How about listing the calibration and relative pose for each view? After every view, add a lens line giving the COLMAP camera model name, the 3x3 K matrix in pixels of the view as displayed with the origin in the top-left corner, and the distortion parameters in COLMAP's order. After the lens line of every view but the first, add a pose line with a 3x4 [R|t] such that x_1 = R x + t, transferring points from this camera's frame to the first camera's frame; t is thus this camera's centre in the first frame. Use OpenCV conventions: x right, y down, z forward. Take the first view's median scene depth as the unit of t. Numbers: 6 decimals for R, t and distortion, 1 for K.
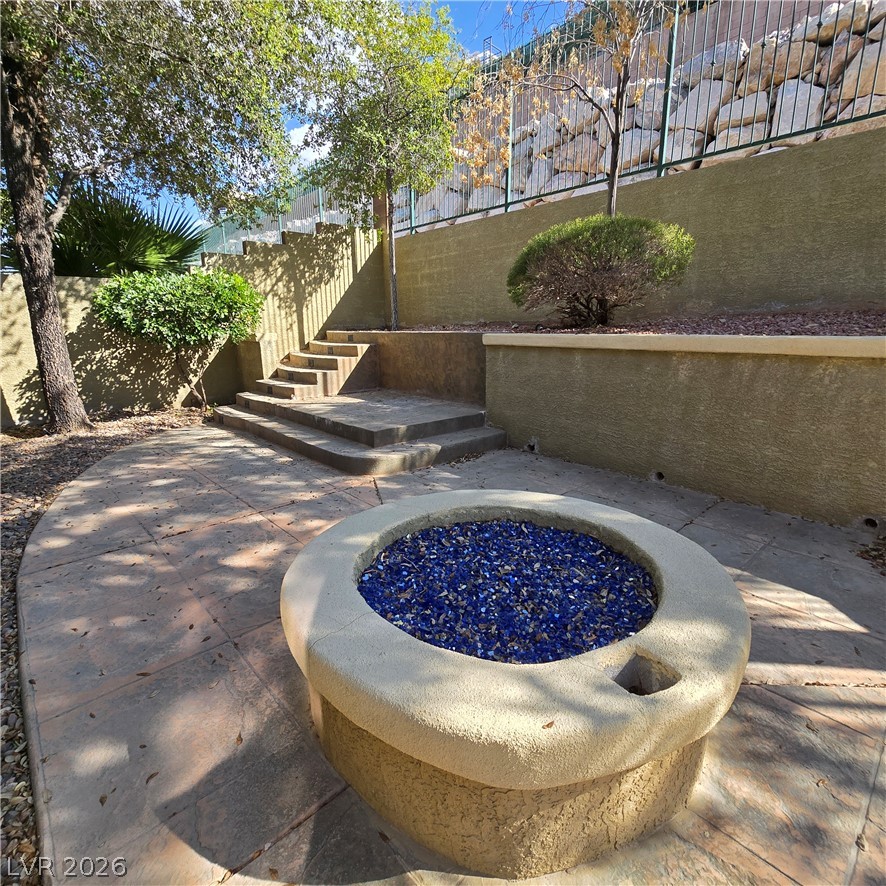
lens RADIAL K [[484.3, 0, 442.9], [0, 484.3, 441.9], [0, 0, 1]] dist [-0.005117, -0.000506]
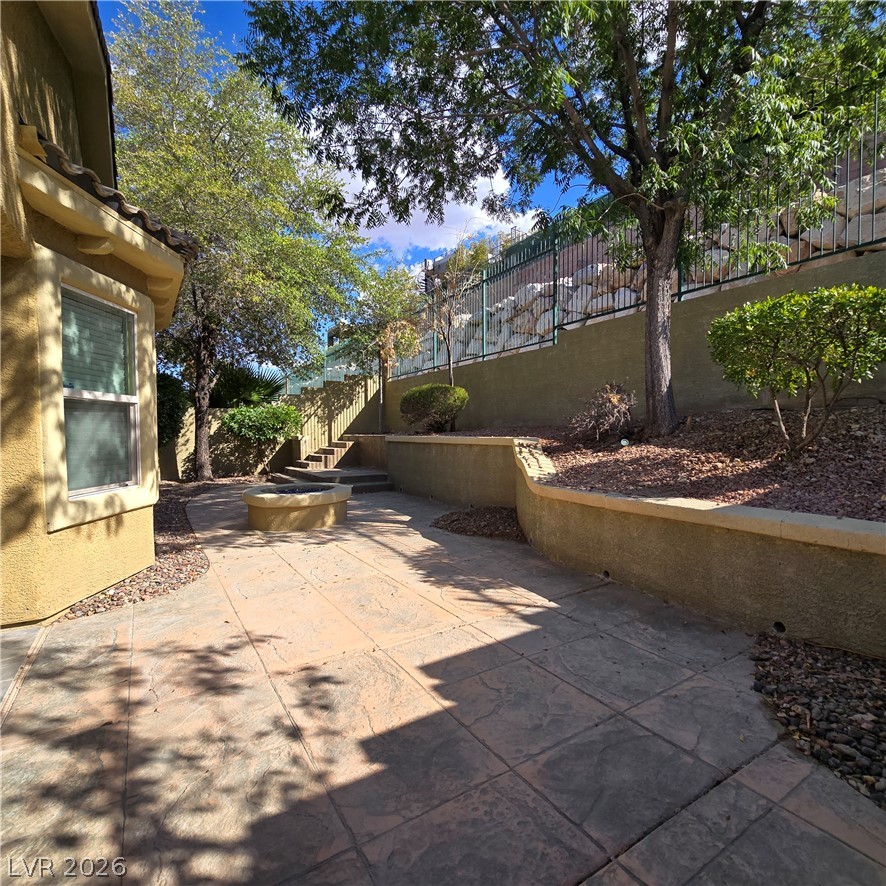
lens RADIAL K [[484.3, 0, 442.8], [0, 484.3, 446.5], [0, 0, 1]] dist [-0.005117, -0.000506]
pose [[0.980996, 0.009320, -0.193806, 0.552184], [-0.049034, 0.978333, -0.201148, 0.173486], [0.187732, 0.206828, 0.960197, -0.722359]]
